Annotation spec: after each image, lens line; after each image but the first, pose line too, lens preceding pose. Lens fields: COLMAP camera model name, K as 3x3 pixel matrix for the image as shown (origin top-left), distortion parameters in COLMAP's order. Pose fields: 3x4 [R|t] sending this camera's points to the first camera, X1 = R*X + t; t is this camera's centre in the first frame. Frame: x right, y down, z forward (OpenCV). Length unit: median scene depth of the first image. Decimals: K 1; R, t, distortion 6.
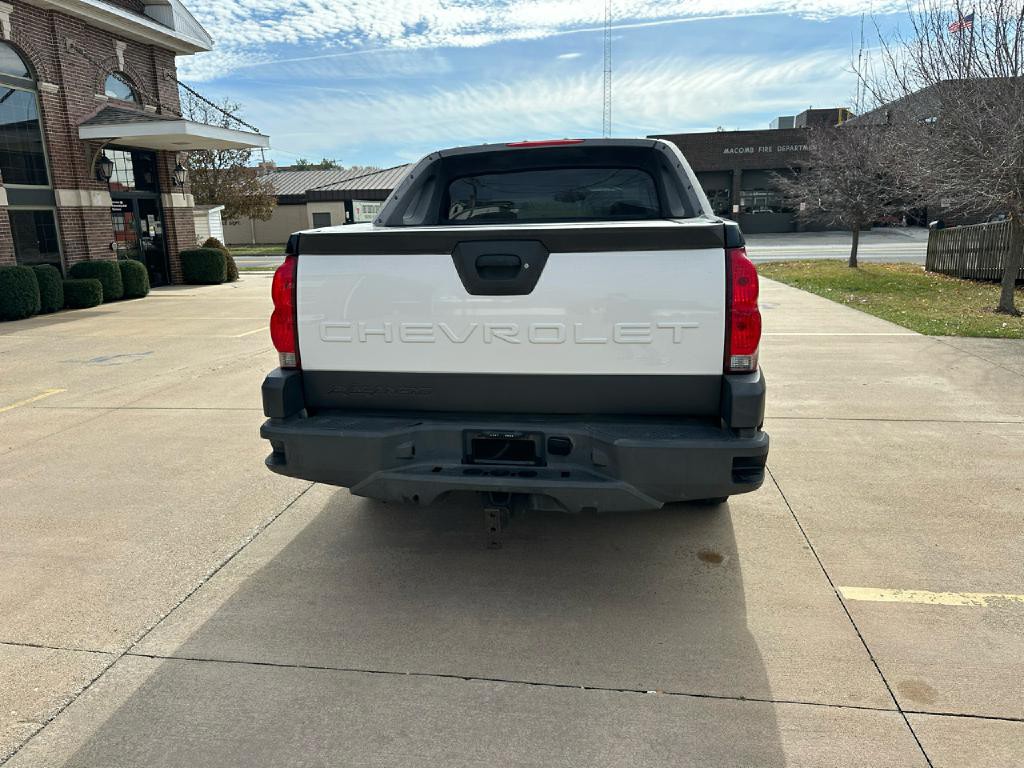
lens RADIAL K [[730.3, 0, 496.4], [0, 730.3, 368.8], [0, 0, 1]] dist [0.006174, -0.003738]
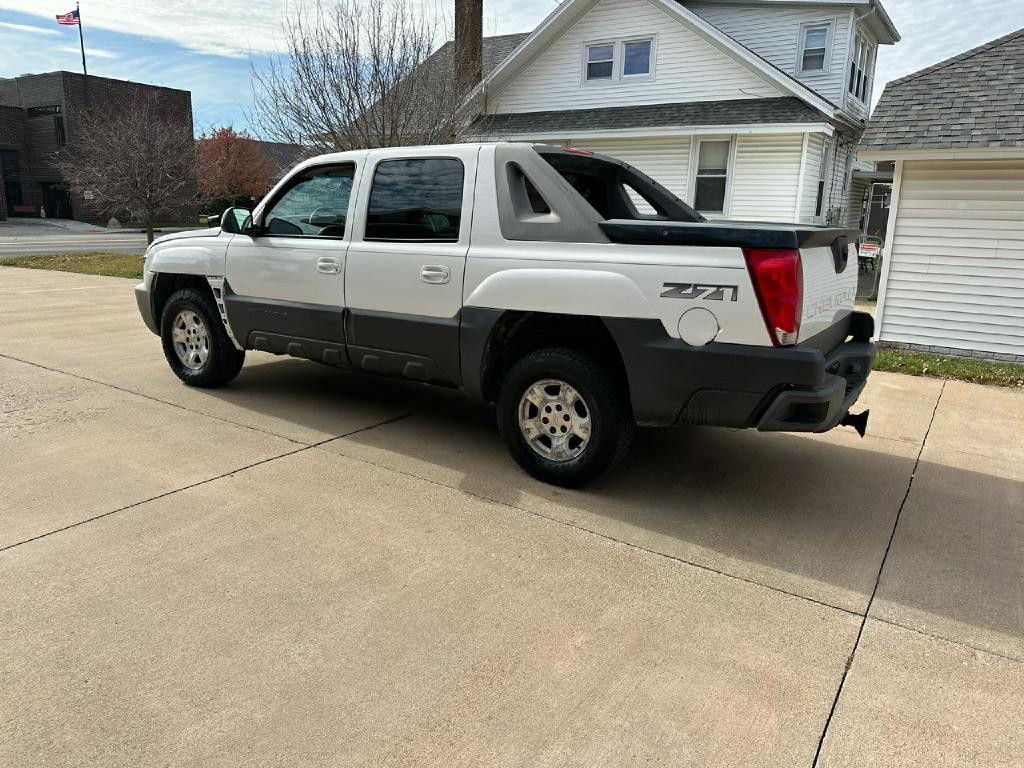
lens RADIAL K [[726.0, 0, 512.0], [0, 726.0, 384.0], [0, 0, 1]] dist [0.035691, -0.046658]
pose [[0.397500, -0.178322, 0.900109, -1.198451], [0.150602, 0.980312, 0.127703, -0.123417], [-0.905159, 0.084797, 0.416529, 0.724912]]
